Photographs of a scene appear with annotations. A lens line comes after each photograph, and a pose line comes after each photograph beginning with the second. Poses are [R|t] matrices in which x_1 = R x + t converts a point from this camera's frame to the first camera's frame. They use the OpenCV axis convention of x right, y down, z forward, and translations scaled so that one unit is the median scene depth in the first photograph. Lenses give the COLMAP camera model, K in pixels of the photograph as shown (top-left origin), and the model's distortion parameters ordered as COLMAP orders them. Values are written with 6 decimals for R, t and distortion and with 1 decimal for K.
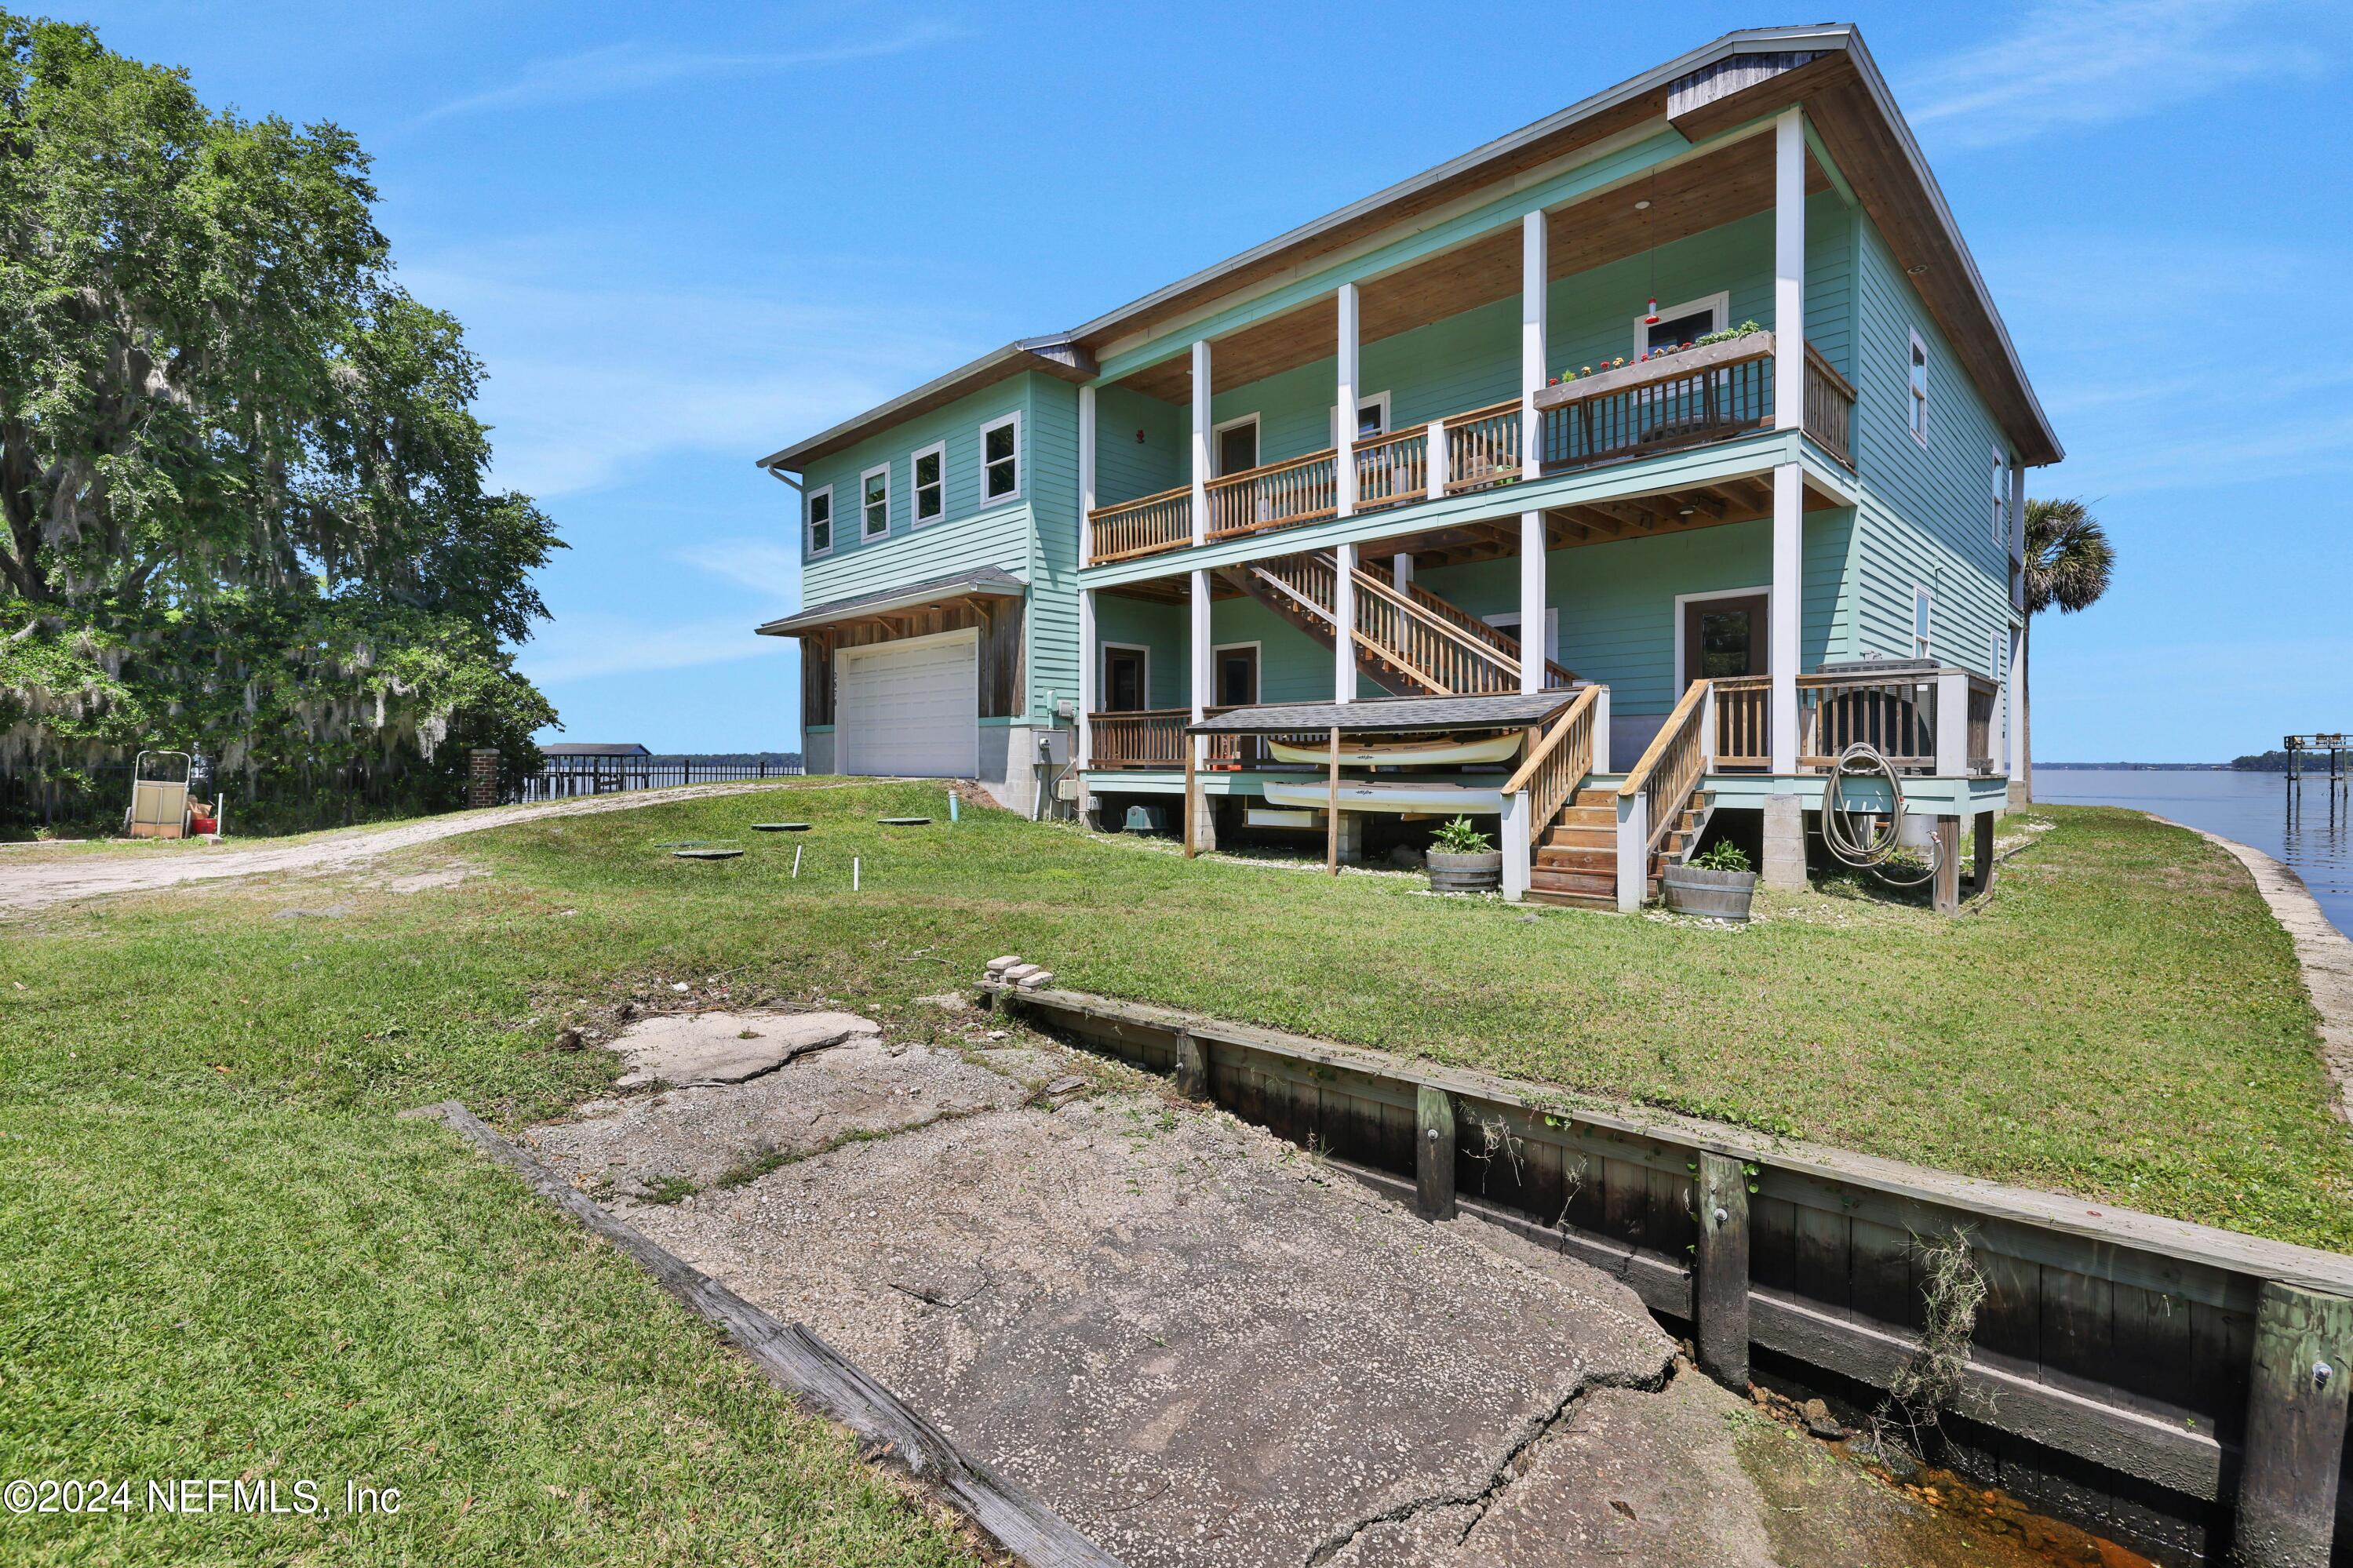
lens RADIAL K [[1052.5, 0, 1176.5], [0, 1052.5, 784.0], [0, 0, 1]] dist [0.000471, -0.000104]
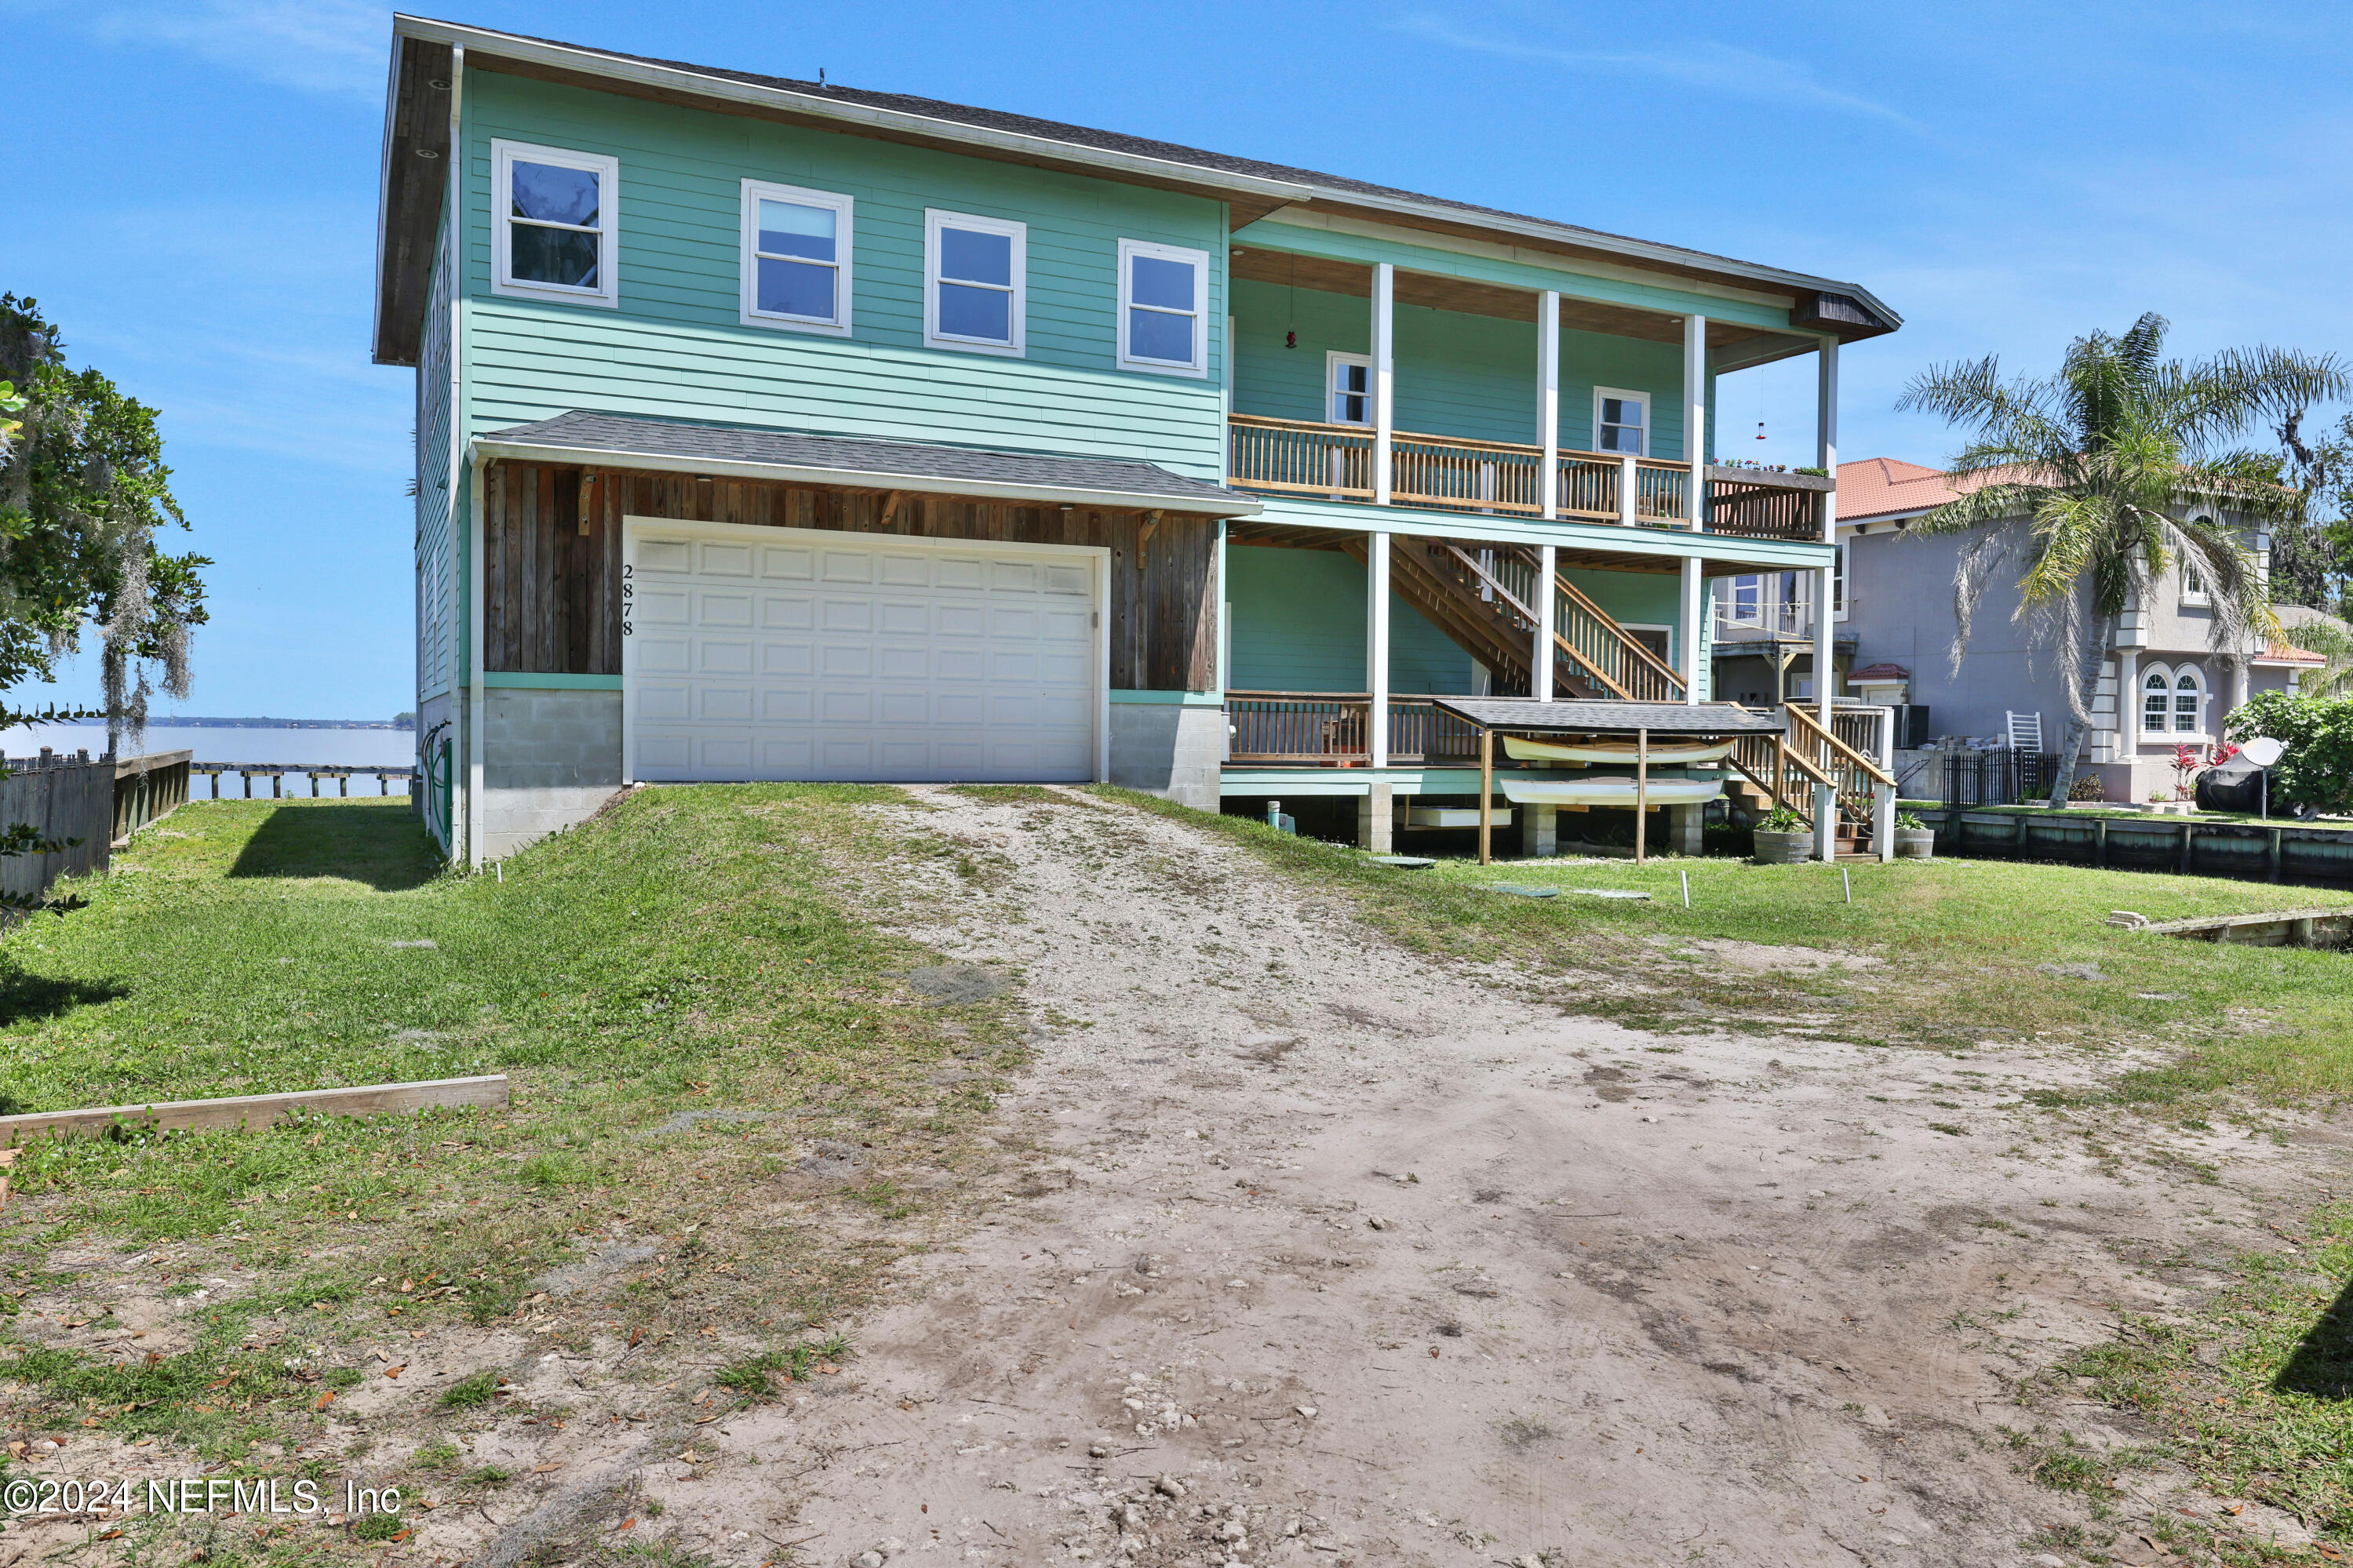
lens RADIAL K [[1665.2, 0, 1176.5], [0, 1665.2, 784.0], [0, 0, 1]] dist [0.000544, 0.000643]
pose [[0.318766, -0.026691, 0.947458, -1.437397], [0.006175, 0.999641, 0.026084, -0.039130], [-0.947813, -0.002464, 0.318816, 0.794736]]
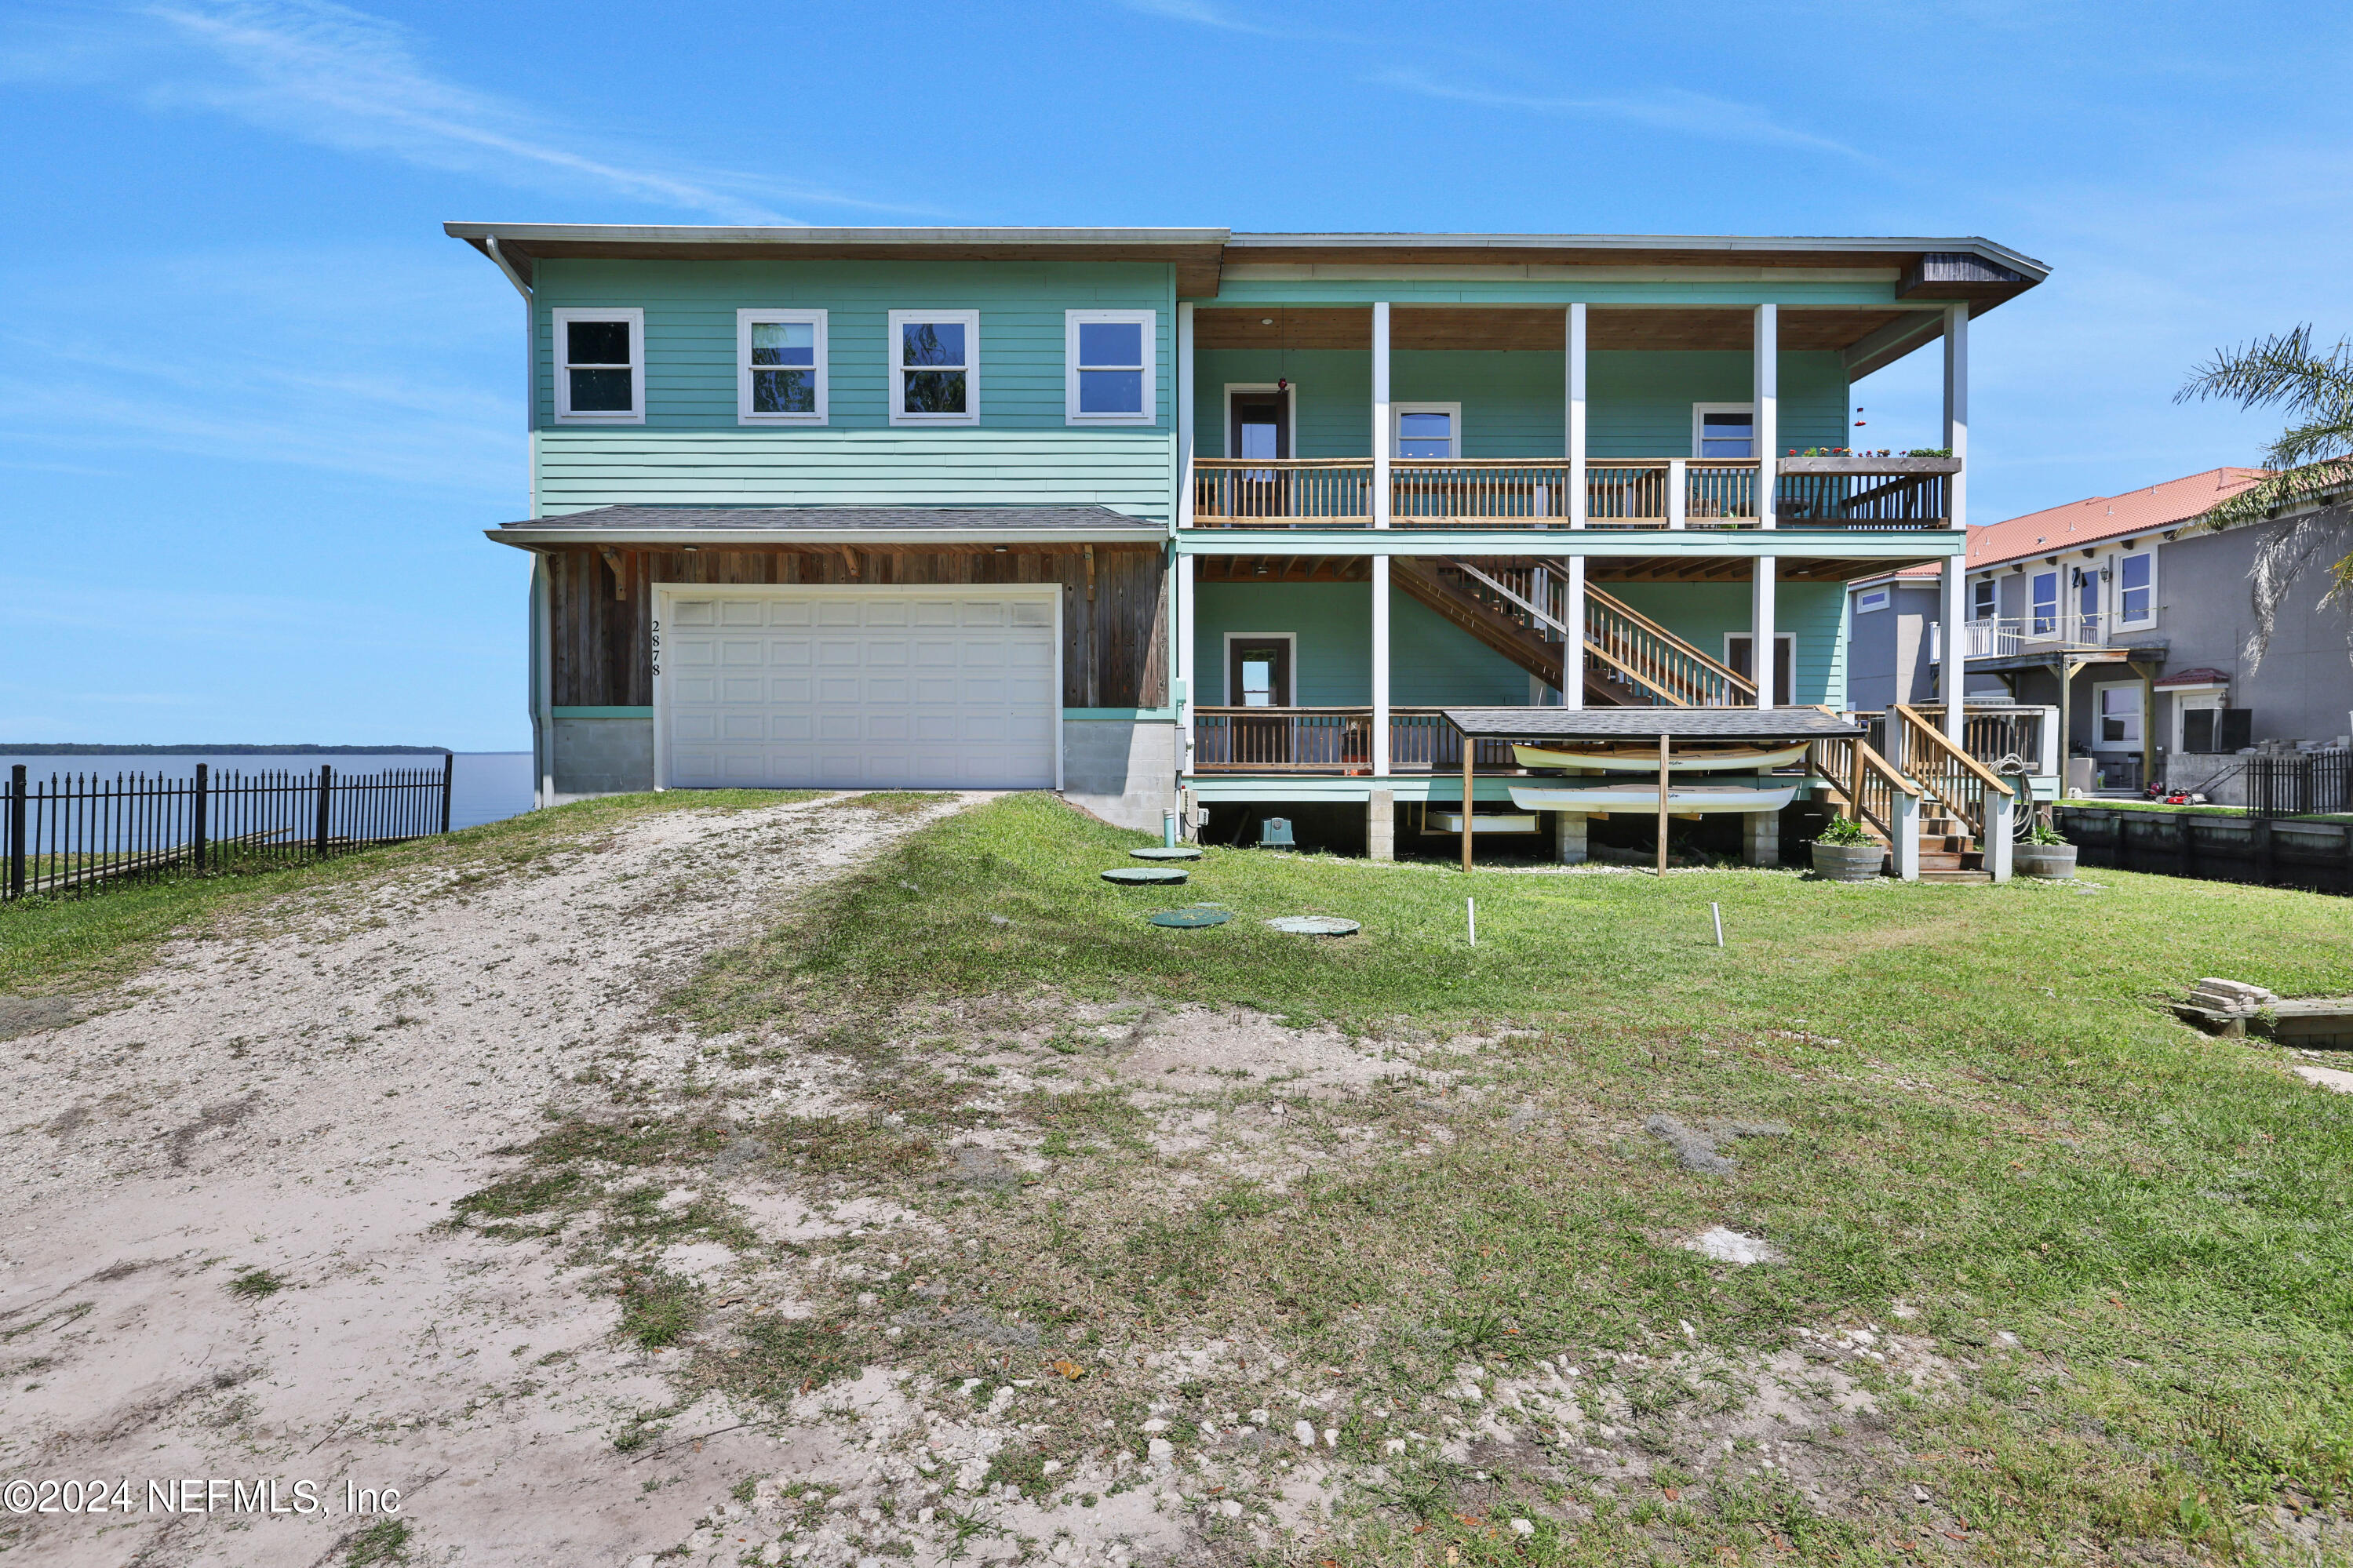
lens RADIAL K [[1052.5, 0, 1176.5], [0, 1052.5, 784.0], [0, 0, 1]] dist [0.000471, -0.000104]
pose [[0.700668, -0.025202, 0.713042, -0.827292], [0.015218, 0.999676, 0.020379, -0.029310], [-0.713325, -0.003428, 0.700825, 0.533398]]
